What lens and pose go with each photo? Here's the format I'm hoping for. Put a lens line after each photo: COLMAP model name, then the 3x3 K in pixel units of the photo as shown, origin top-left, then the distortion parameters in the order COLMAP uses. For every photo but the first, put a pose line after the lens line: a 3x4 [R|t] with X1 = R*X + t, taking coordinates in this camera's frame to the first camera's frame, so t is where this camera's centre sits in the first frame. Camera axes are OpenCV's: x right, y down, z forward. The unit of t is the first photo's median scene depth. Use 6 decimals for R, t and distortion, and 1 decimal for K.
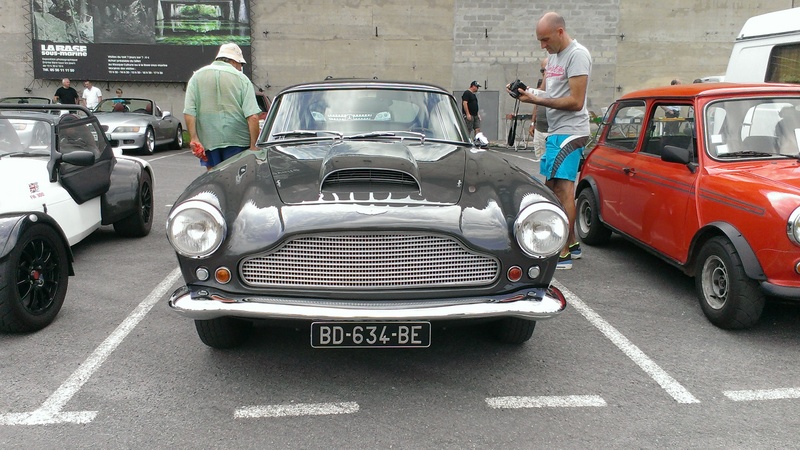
lens RADIAL K [[649.2, 0, 400.0], [0, 649.2, 225.0], [0, 0, 1]] dist [0.099693, -0.162474]
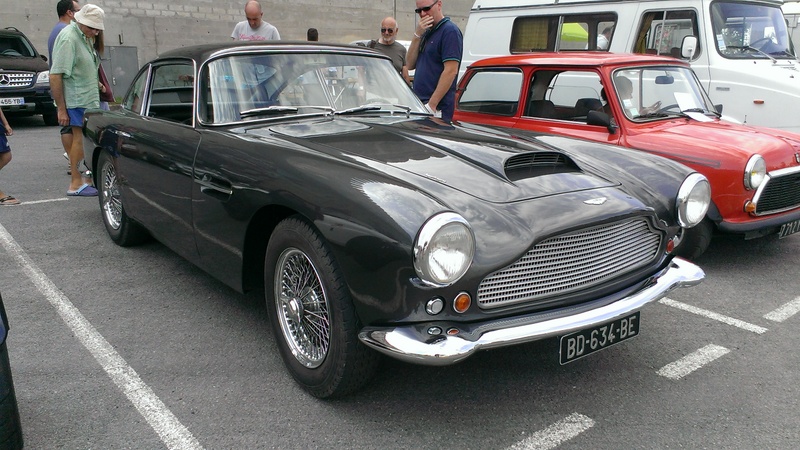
lens RADIAL K [[649.2, 0, 400.0], [0, 649.2, 225.0], [0, 0, 1]] dist [0.099693, -0.162474]
pose [[0.825553, -0.130205, 0.549098, -0.689622], [0.096186, 0.991246, 0.090437, -0.085479], [-0.556067, -0.021844, 0.830850, 0.366764]]
